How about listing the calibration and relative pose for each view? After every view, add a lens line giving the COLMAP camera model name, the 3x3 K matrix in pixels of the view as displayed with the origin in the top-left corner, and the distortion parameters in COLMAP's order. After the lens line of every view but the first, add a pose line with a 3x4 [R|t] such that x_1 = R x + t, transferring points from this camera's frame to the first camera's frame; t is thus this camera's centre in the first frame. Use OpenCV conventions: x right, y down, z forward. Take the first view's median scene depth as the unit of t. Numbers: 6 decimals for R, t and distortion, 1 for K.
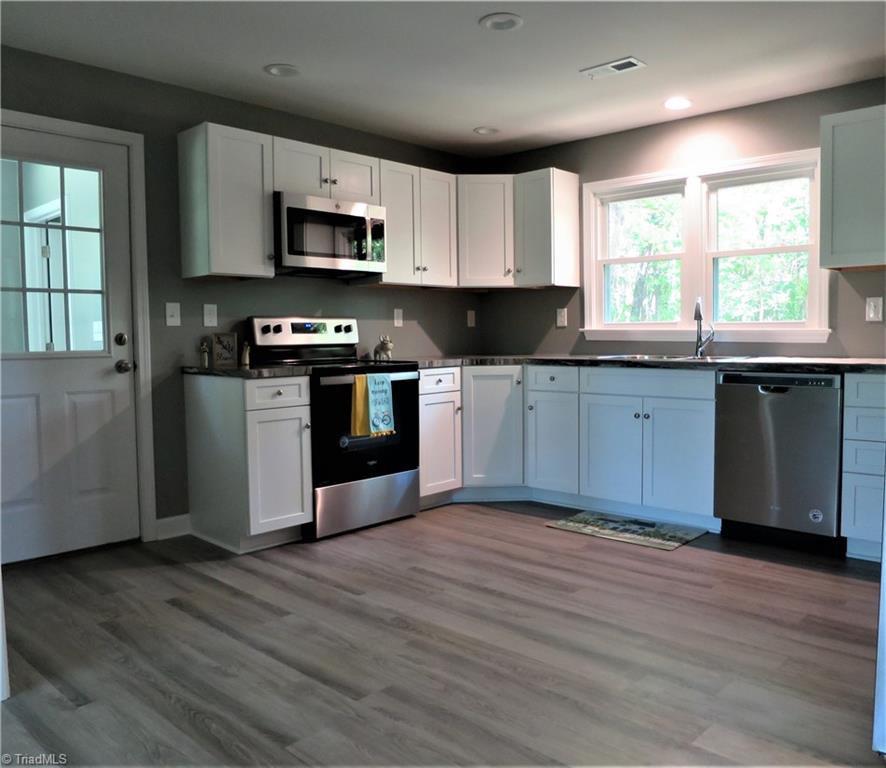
lens RADIAL K [[763.4, 0, 443.0], [0, 763.4, 384.0], [0, 0, 1]] dist [-0.010737, -0.001412]
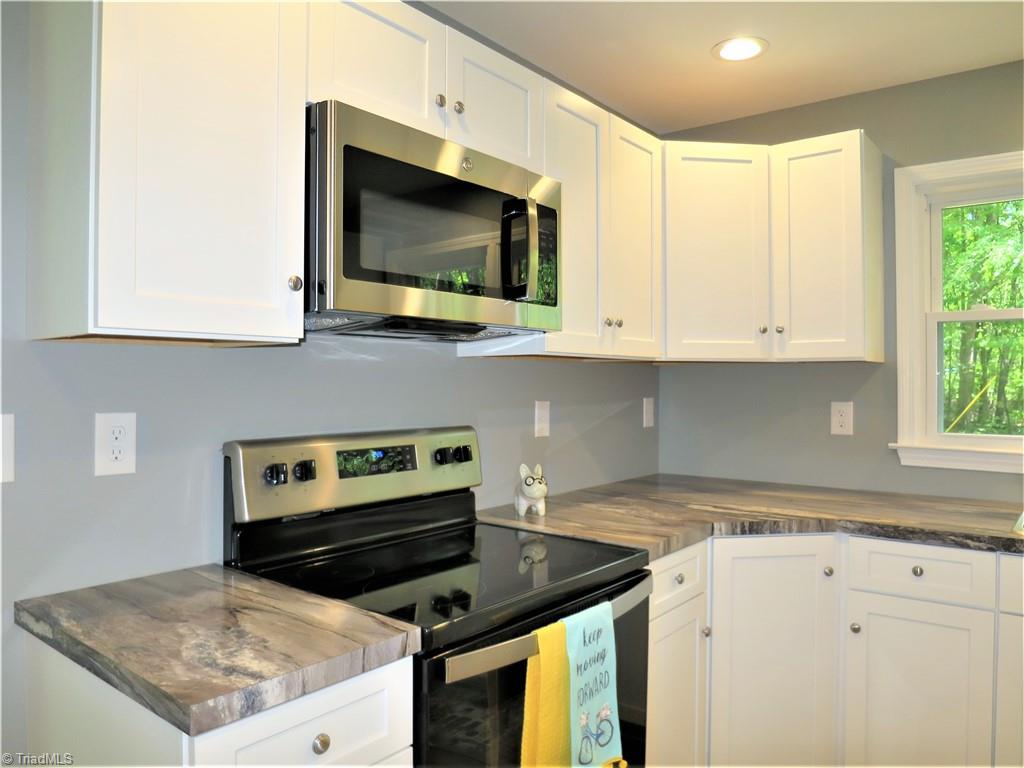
lens RADIAL K [[741.1, 0, 512.0], [0, 741.1, 384.0], [0, 0, 1]] dist [-0.042236, 0.007333]
pose [[0.995336, 0.013288, 0.095554, -0.150784], [-0.007596, 0.998188, -0.059685, -0.097082], [-0.096174, 0.058680, 0.993633, 0.628077]]
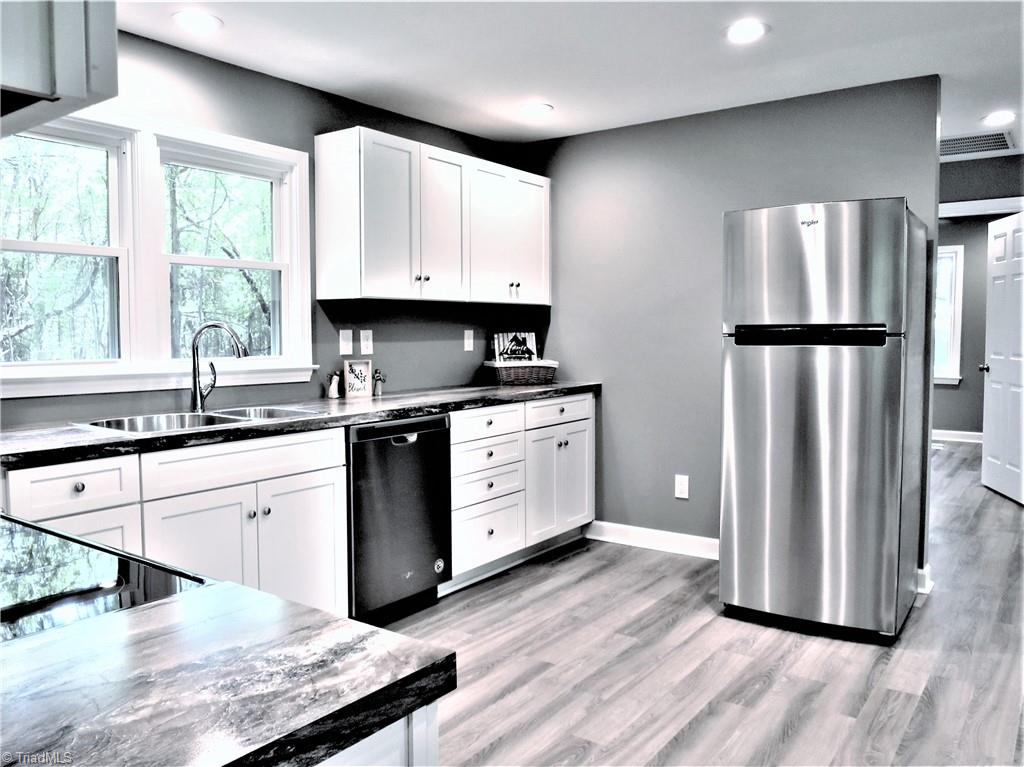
lens RADIAL K [[792.2, 0, 525.2], [0, 792.2, 387.2], [0, 0, 1]] dist [-0.038488, -0.000706]
pose [[-0.159066, -0.057829, 0.985573, -0.402179], [0.064596, 0.995534, 0.068839, -0.090806], [-0.985152, 0.074614, -0.154621, 0.856559]]
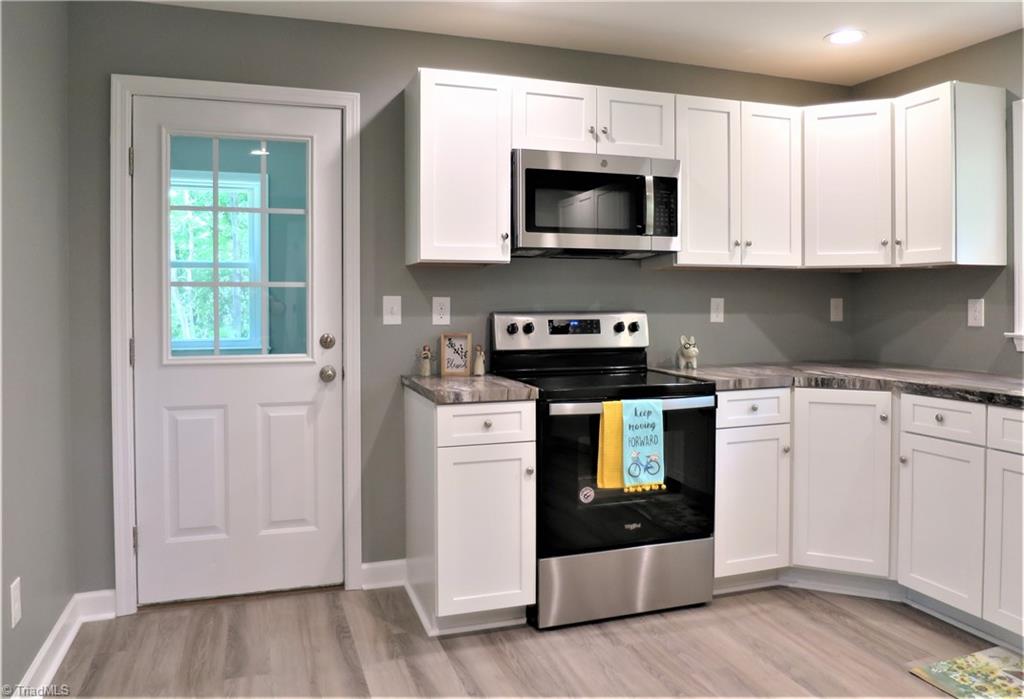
lens RADIAL K [[771.3, 0, 512.4], [0, 771.3, 318.3], [0, 0, 1]] dist [-0.030876, -0.000317]
pose [[0.891443, 0.021348, -0.452630, 0.120829], [-0.038287, 0.998866, -0.028294, -0.061207], [0.451513, 0.042552, 0.891249, 0.313037]]
